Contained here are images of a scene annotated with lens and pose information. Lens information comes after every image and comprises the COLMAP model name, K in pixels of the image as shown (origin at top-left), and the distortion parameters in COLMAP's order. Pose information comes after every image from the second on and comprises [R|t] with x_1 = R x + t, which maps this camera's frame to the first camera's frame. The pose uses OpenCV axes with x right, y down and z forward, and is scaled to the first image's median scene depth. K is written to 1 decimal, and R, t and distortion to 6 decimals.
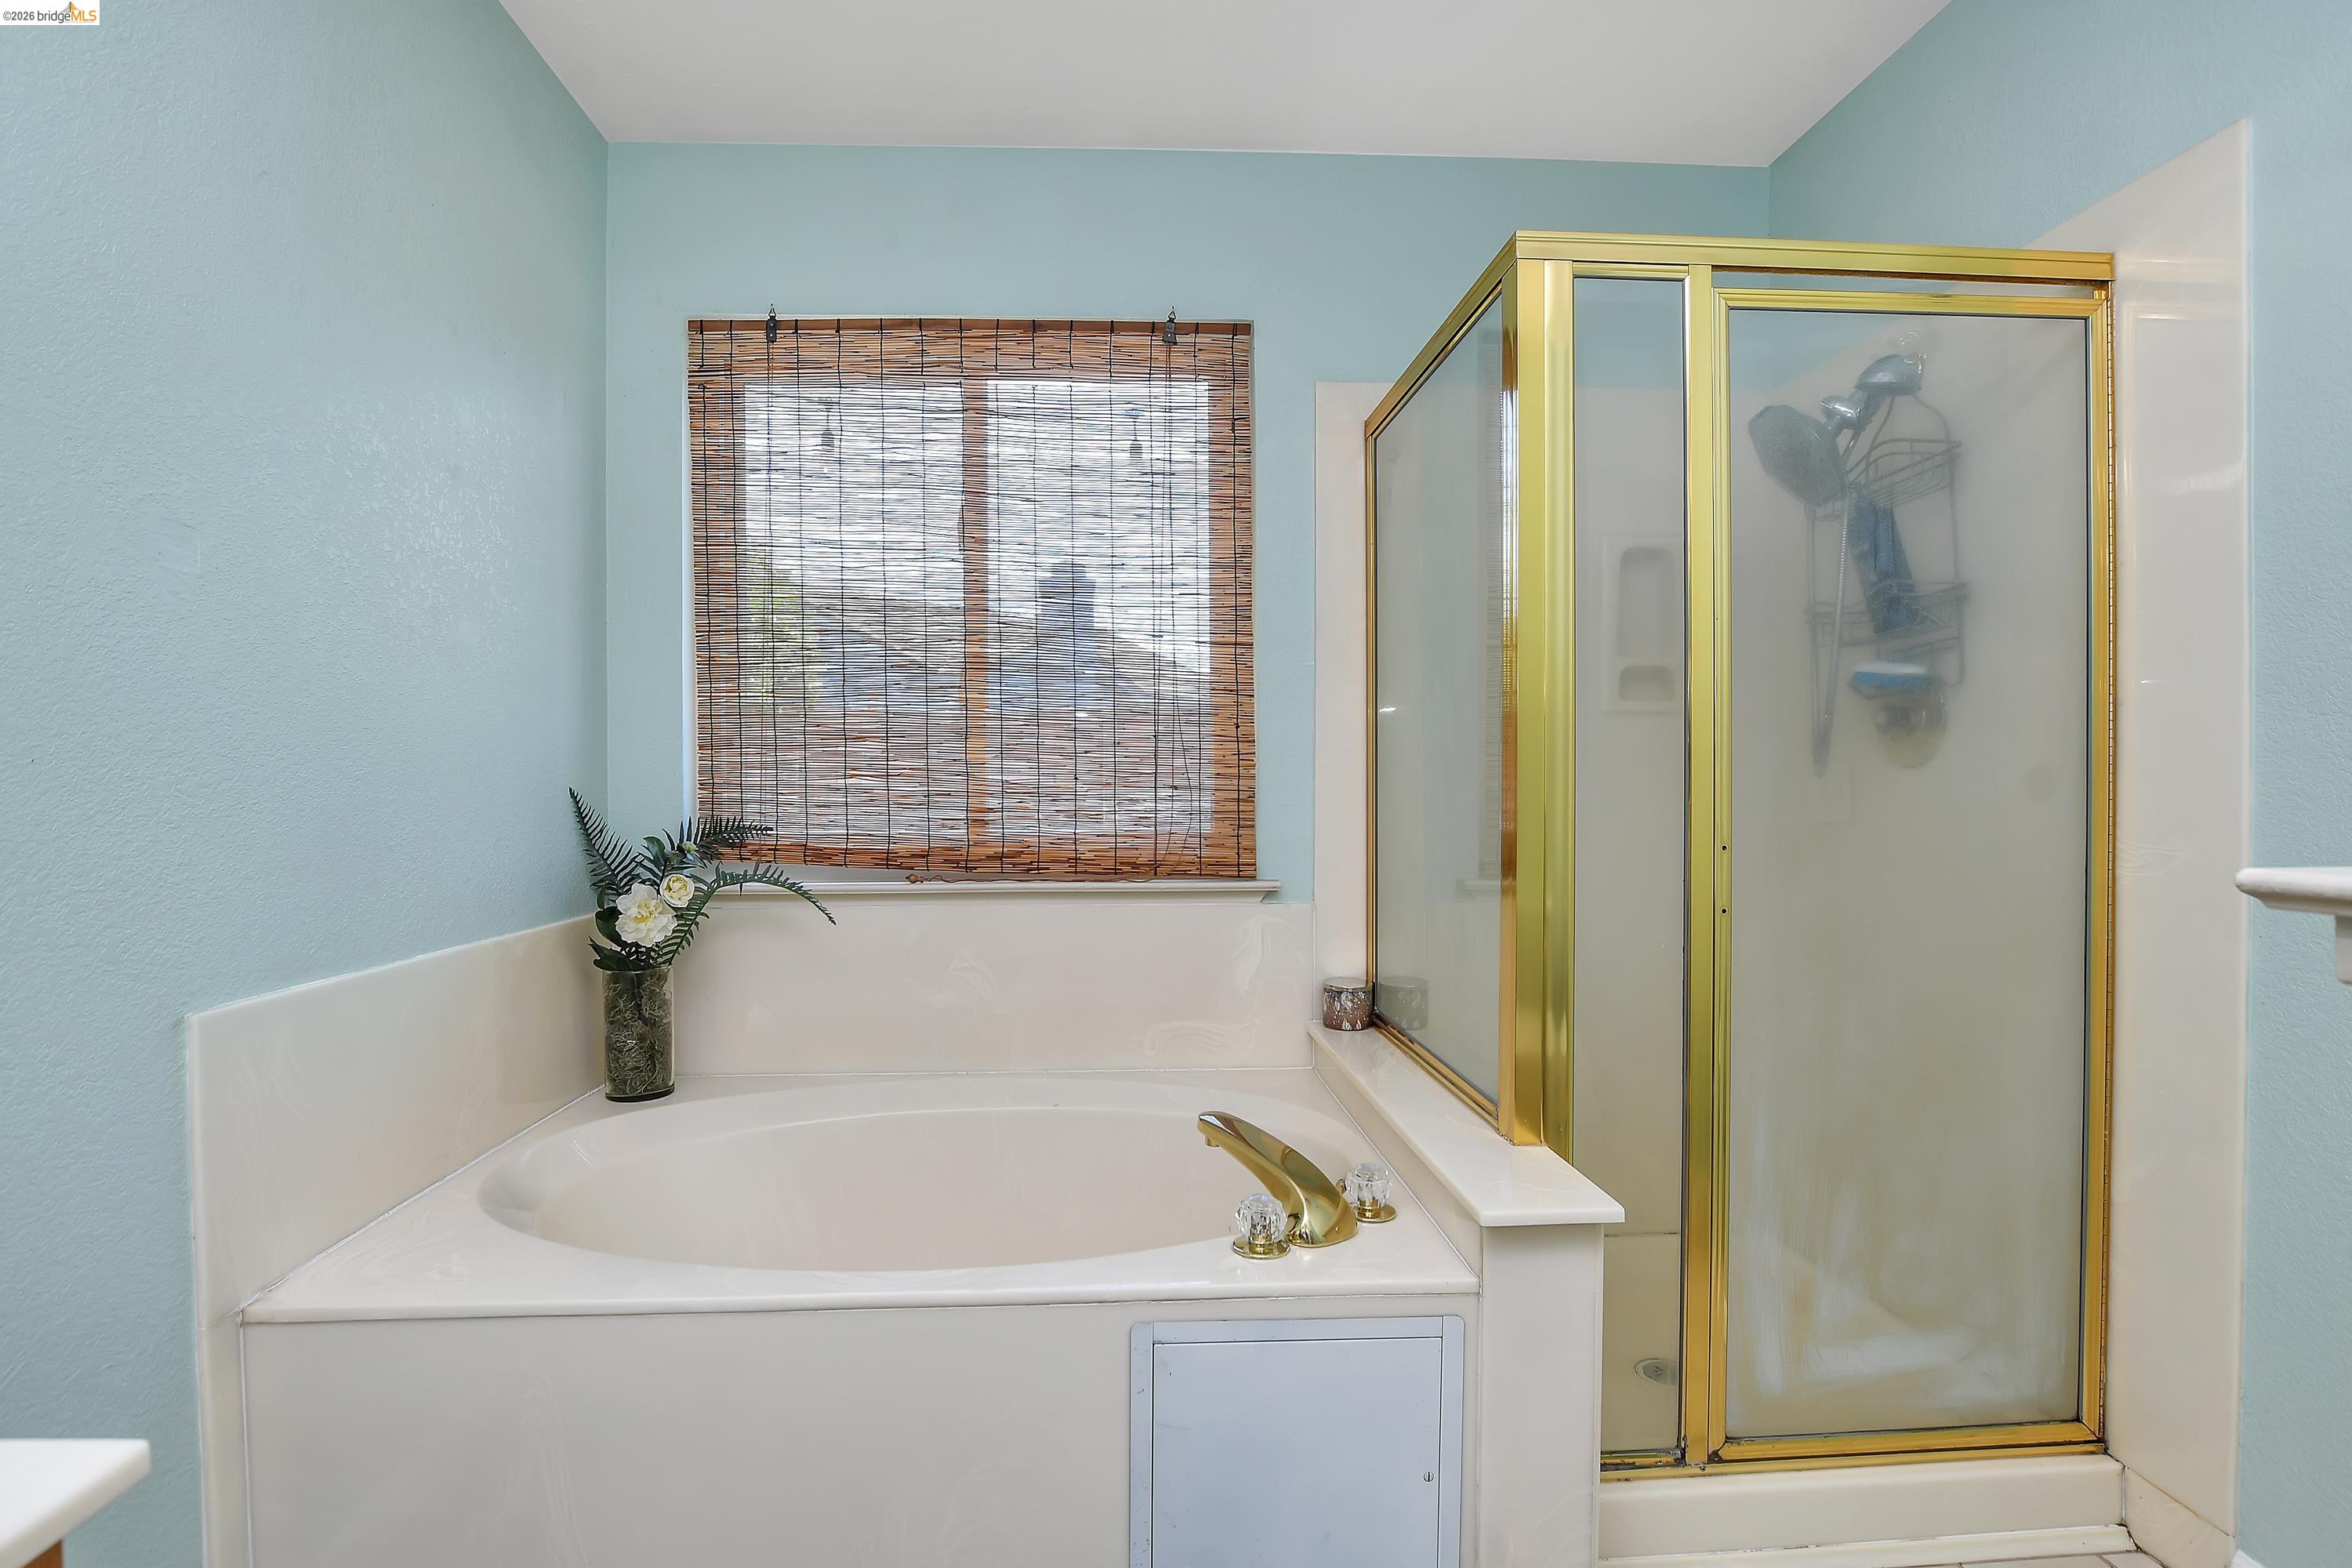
lens RADIAL K [[1148.8, 0, 1156.2], [0, 1148.8, 794.8], [0, 0, 1]] dist [-0.025596, 0.002360]
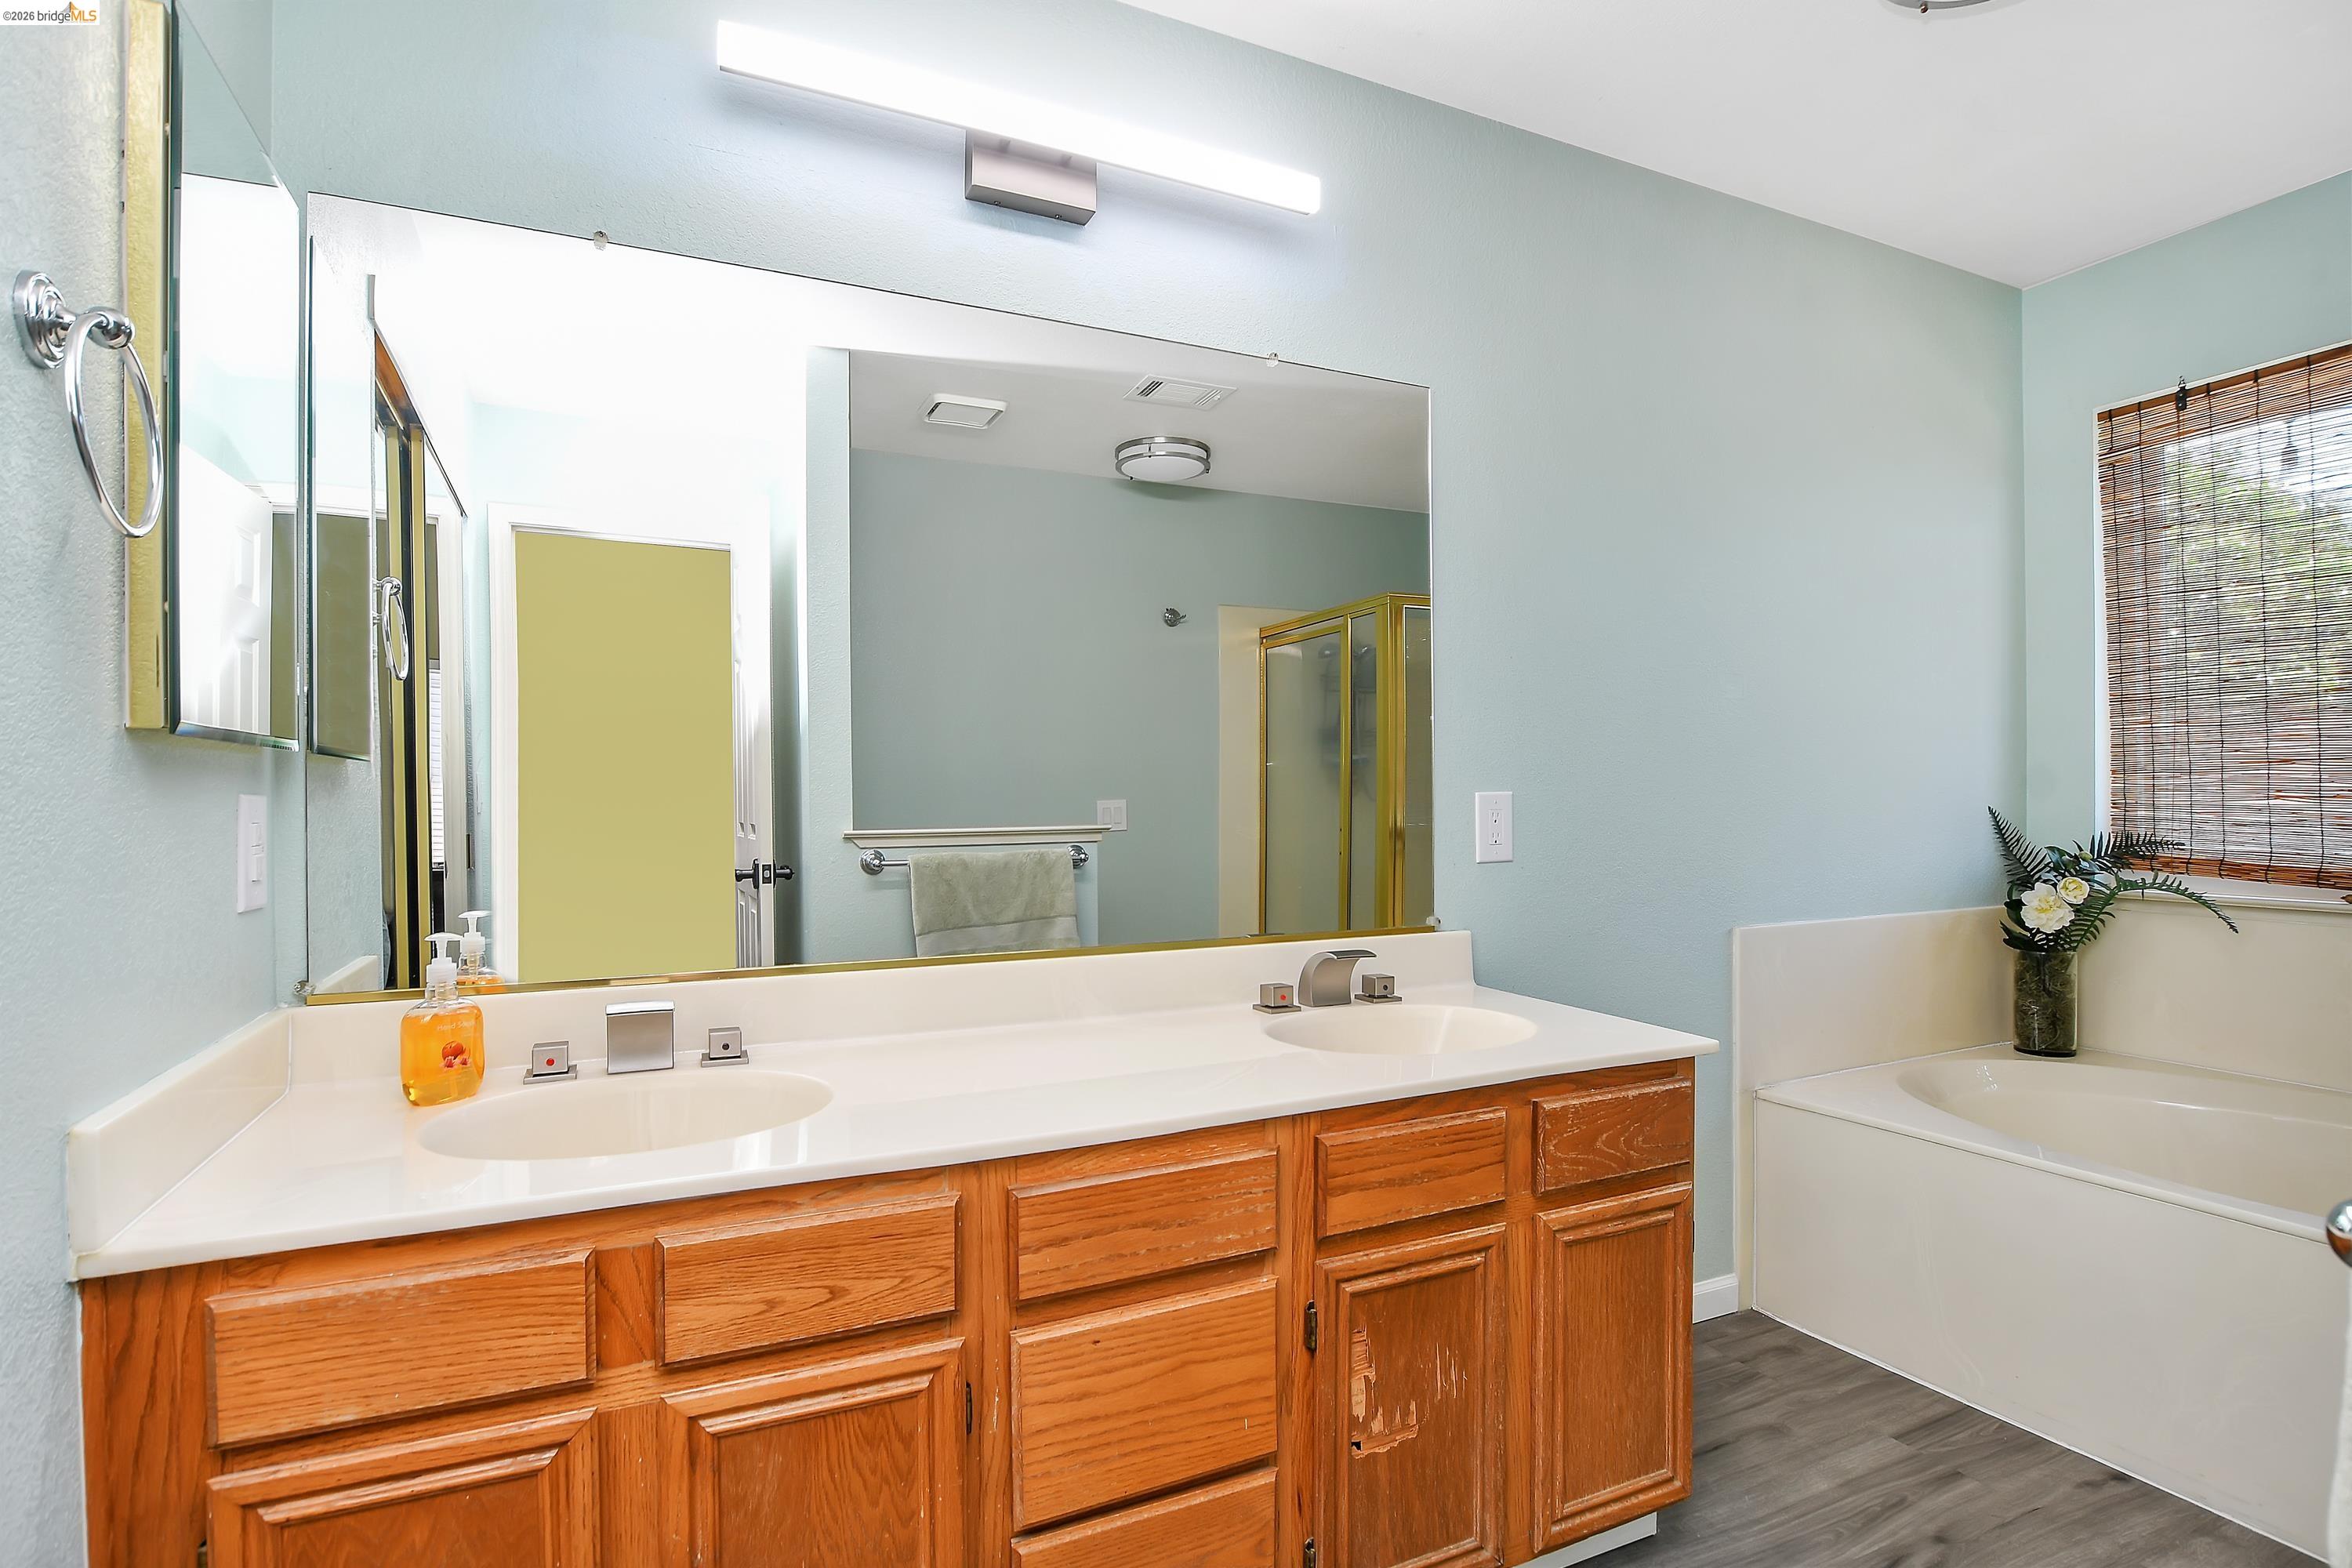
lens RADIAL K [[1148.8, 0, 1153.9], [0, 1148.8, 798.2], [0, 0, 1]] dist [-0.025596, 0.002360]
pose [[0.377131, 0.002799, -0.926156, 0.317374], [-0.006144, 0.999981, 0.000520, -0.010121], [0.926140, 0.005494, 0.377141, -0.363606]]
